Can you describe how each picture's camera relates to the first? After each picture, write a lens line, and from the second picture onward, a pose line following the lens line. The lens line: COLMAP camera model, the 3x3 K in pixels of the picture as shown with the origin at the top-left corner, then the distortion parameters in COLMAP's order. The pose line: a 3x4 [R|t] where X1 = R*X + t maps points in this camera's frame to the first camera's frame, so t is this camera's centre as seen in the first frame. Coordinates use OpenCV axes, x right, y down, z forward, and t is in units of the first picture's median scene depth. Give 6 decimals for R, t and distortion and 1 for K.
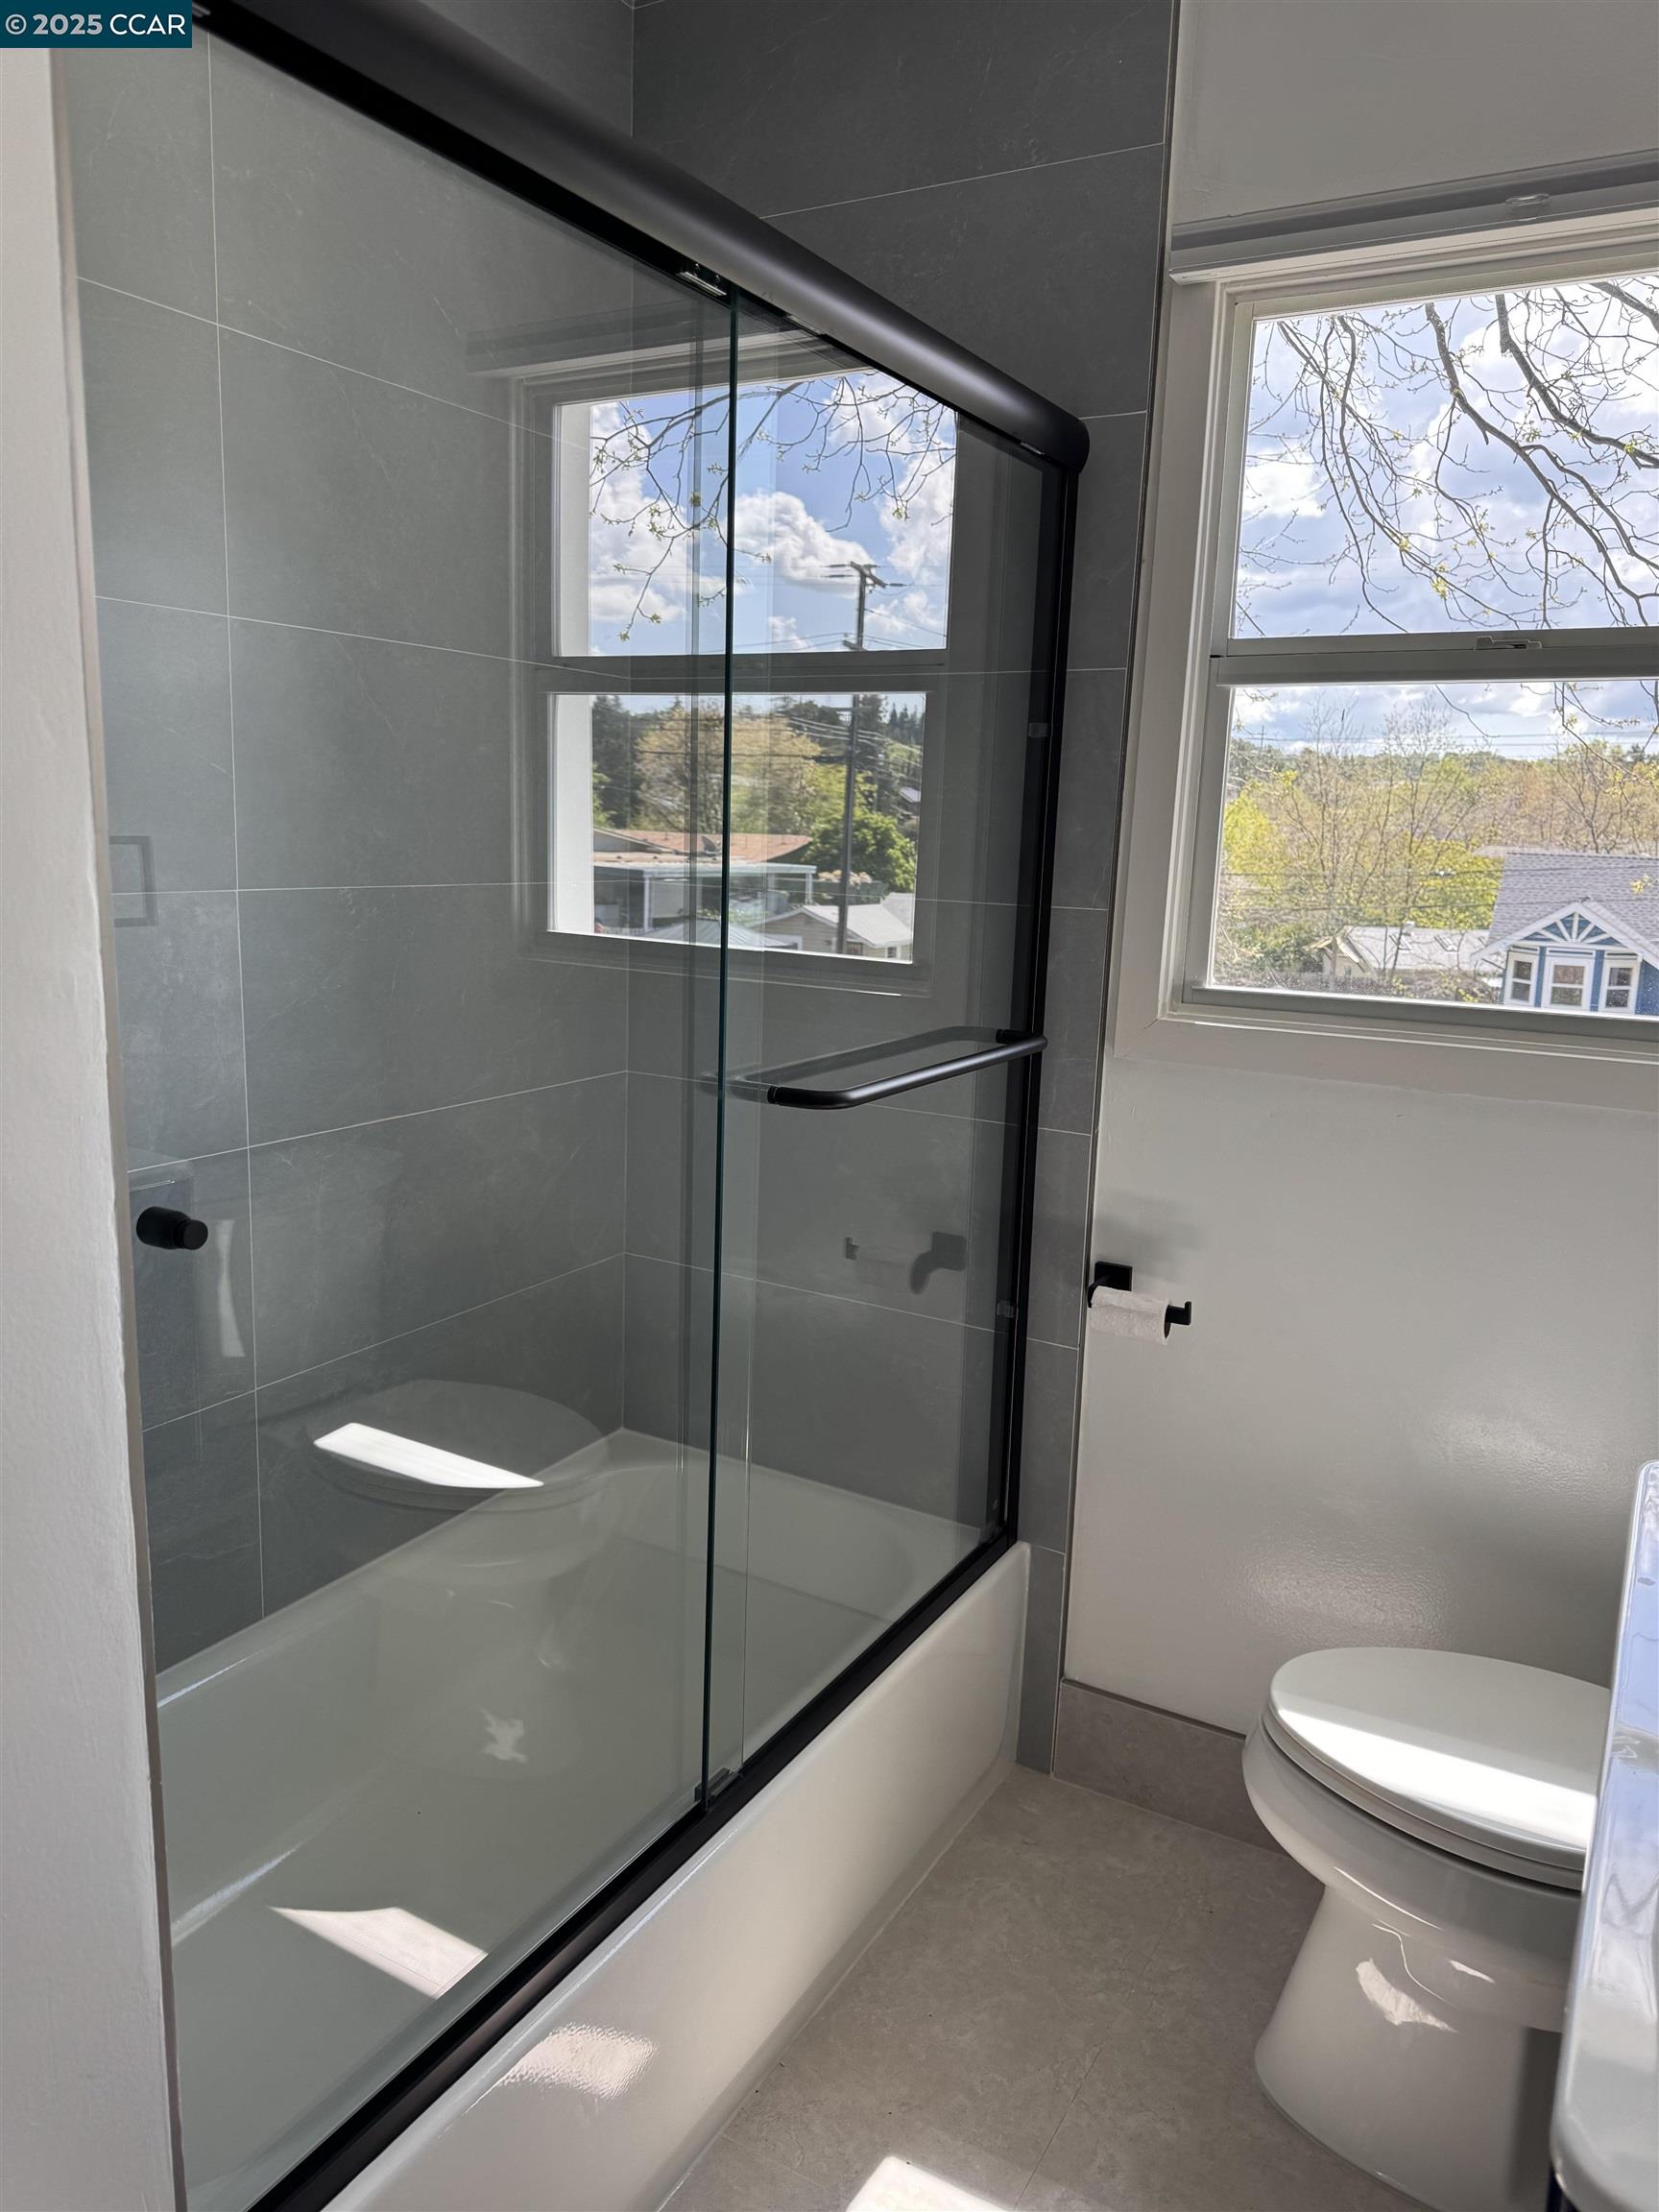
lens RADIAL K [[1575.1, 0, 831.0], [0, 1575.1, 1101.2], [0, 0, 1]] dist [0.055396, -0.054004]
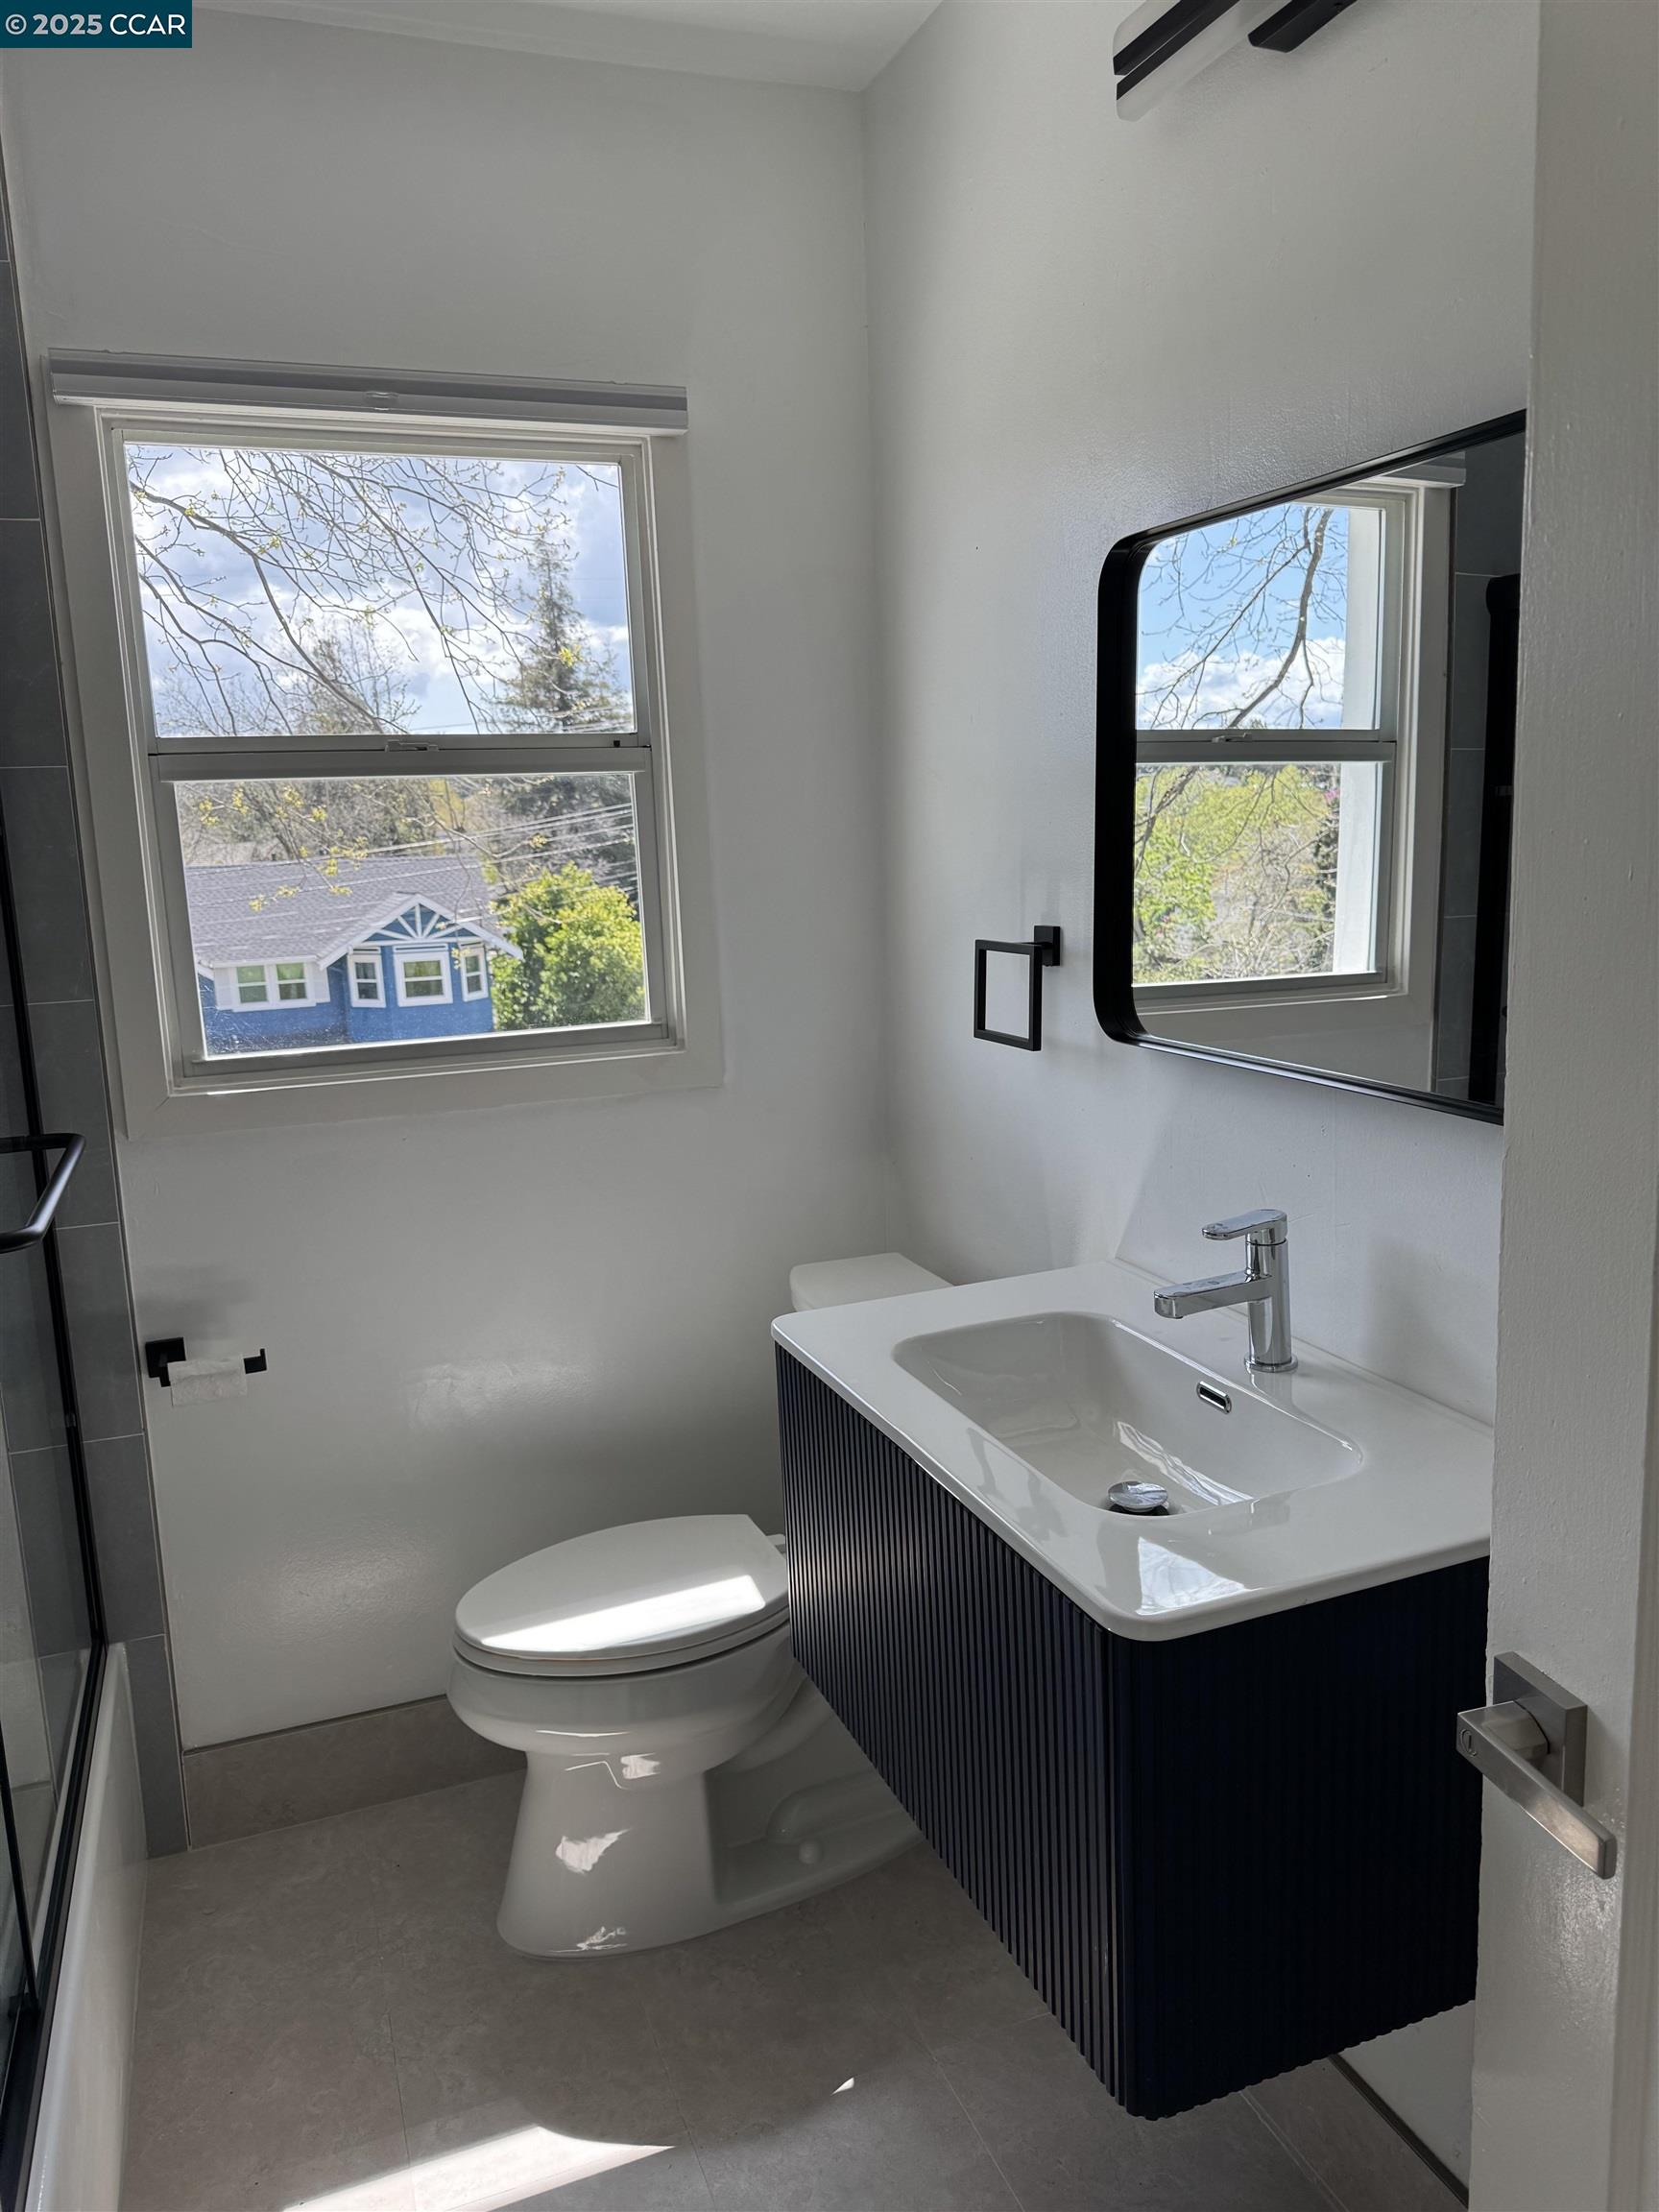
lens RADIAL K [[1575.1, 0, 808.7], [0, 1575.1, 1107.2], [0, 0, 1]] dist [0.055396, -0.054004]
pose [[0.639425, -0.196354, 0.743358, -0.302728], [0.197441, 0.976351, 0.088063, -0.054735], [-0.743070, 0.090460, 0.663072, -0.010677]]
